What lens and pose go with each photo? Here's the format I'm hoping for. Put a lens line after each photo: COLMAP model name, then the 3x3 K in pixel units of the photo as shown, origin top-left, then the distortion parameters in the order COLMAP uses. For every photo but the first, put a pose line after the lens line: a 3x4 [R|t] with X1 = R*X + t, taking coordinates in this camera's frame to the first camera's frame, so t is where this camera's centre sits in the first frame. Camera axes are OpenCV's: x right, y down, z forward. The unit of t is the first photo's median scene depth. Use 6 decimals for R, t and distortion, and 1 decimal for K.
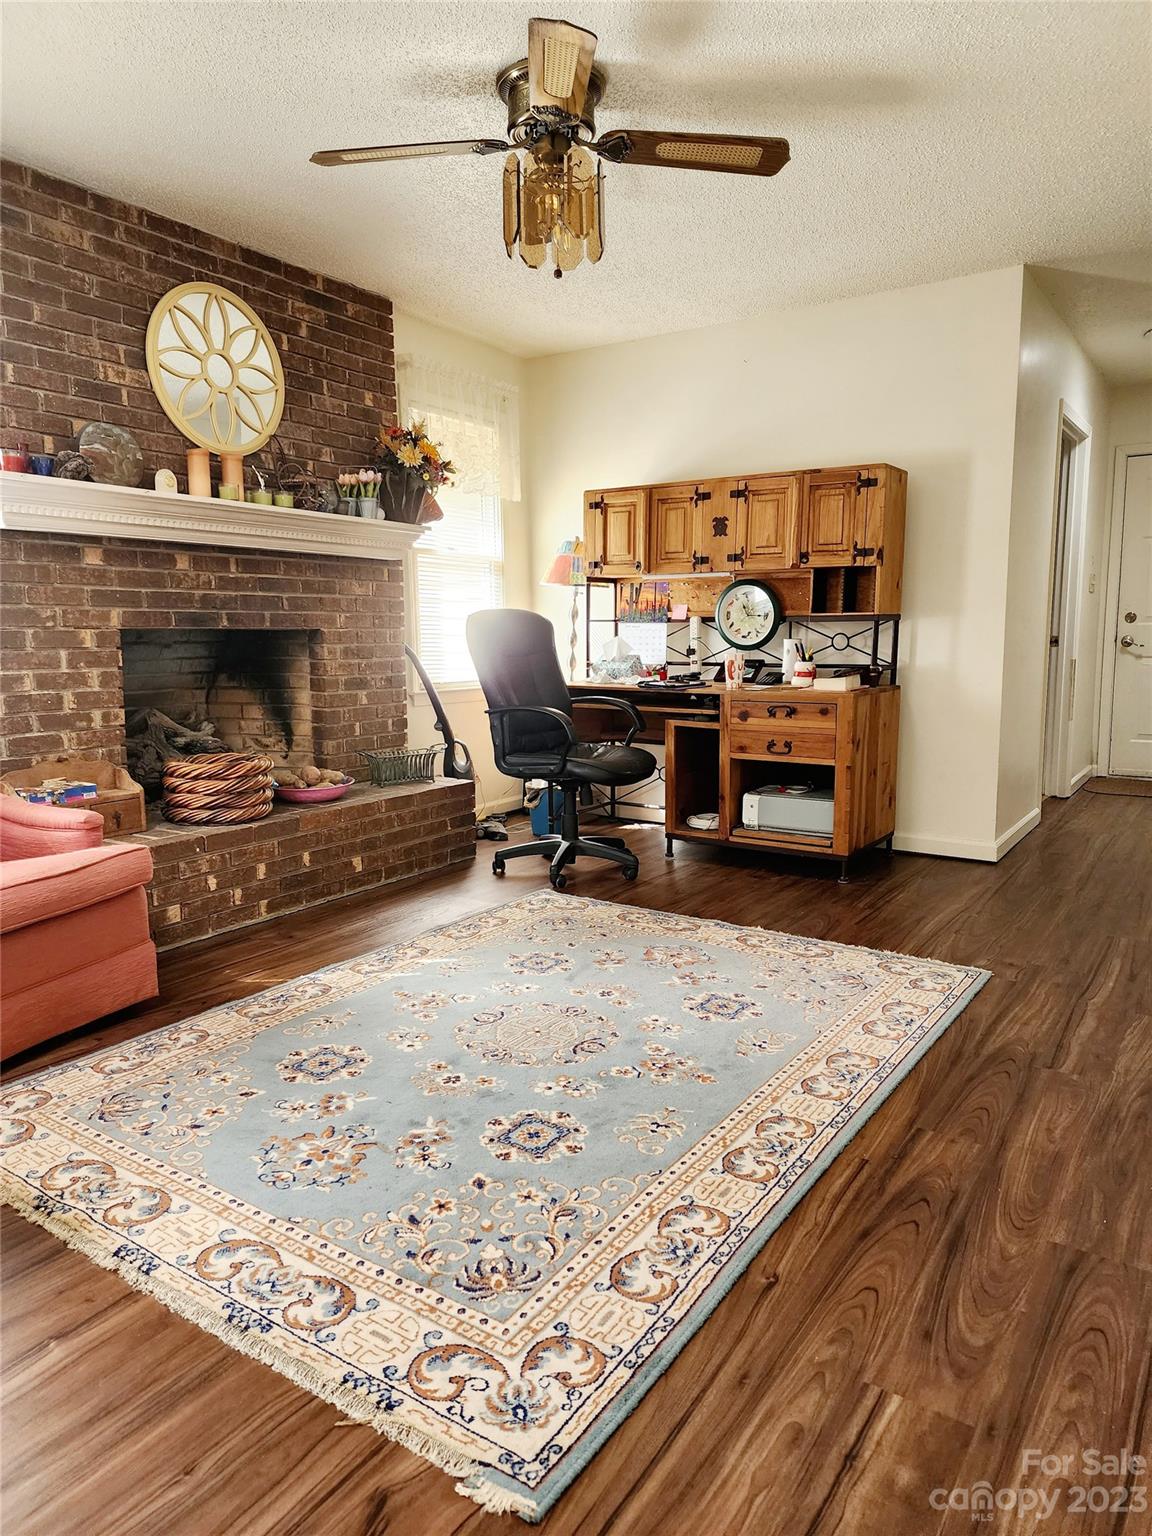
lens RADIAL K [[1026.9, 0, 576.0], [0, 1026.9, 768.0], [0, 0, 1]] dist [0.090128, -0.075376]
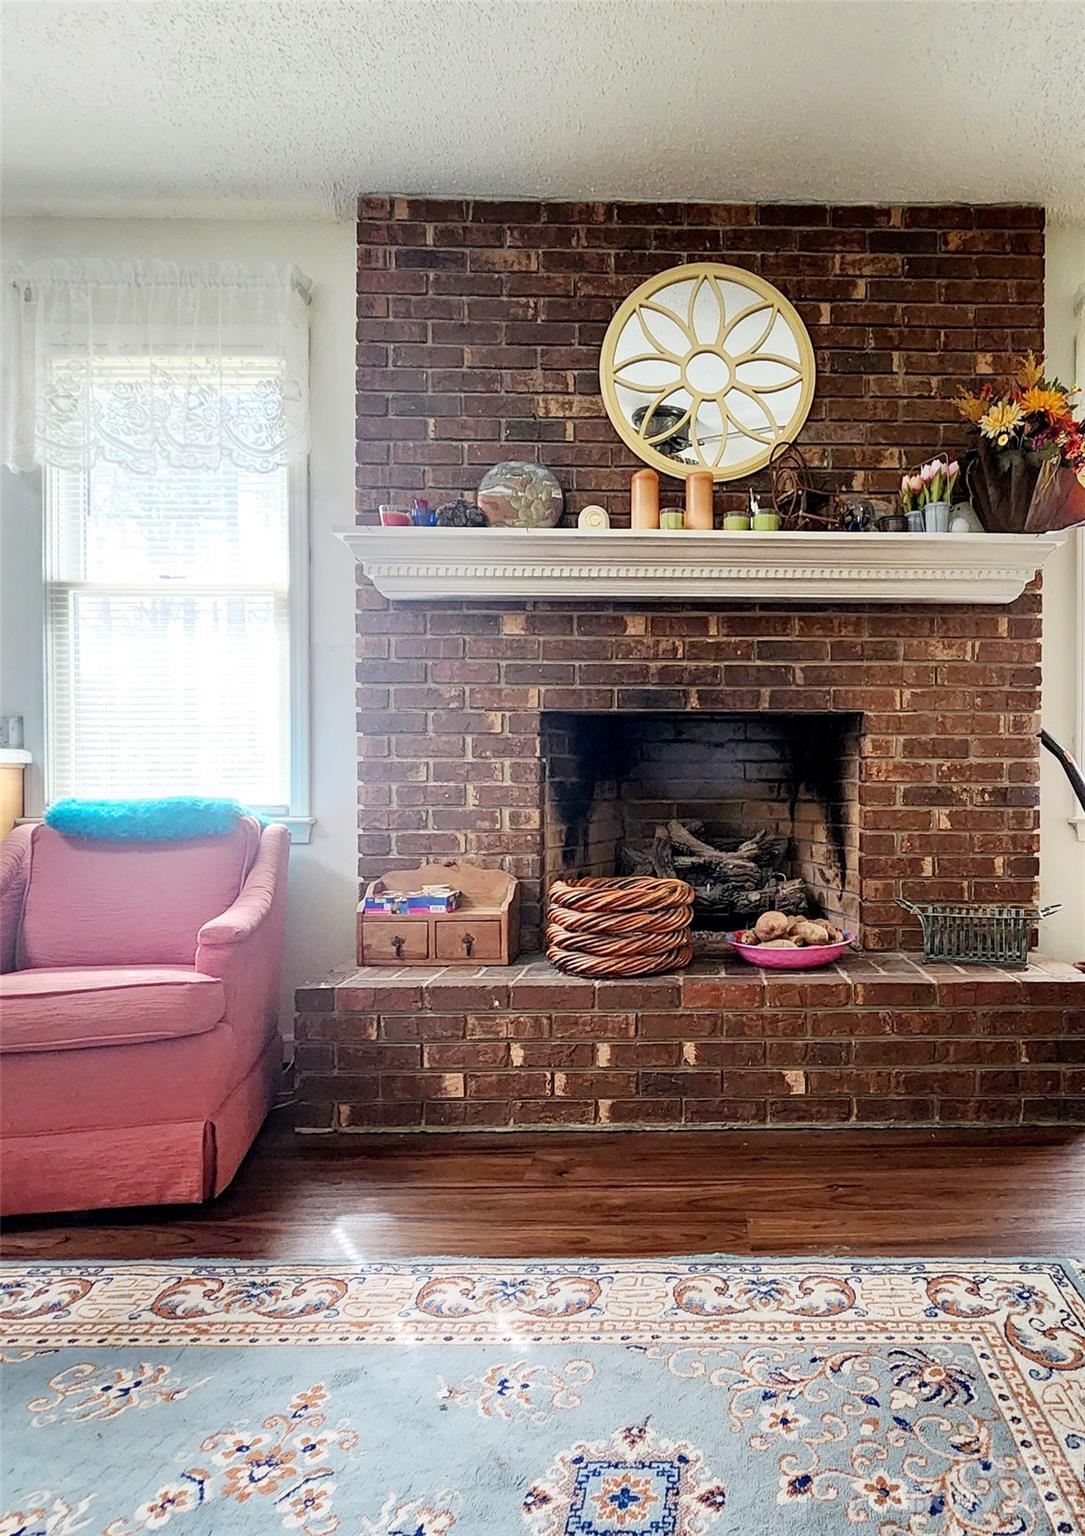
lens RADIAL K [[955.4, 0, 541.8], [0, 955.4, 793.3], [0, 0, 1]] dist [0.007732, 0.001363]
pose [[0.575709, 0.022571, -0.817343, 0.165721], [-0.114673, 0.991968, -0.053379, -0.029118], [0.809573, 0.124458, 0.573674, 0.558867]]
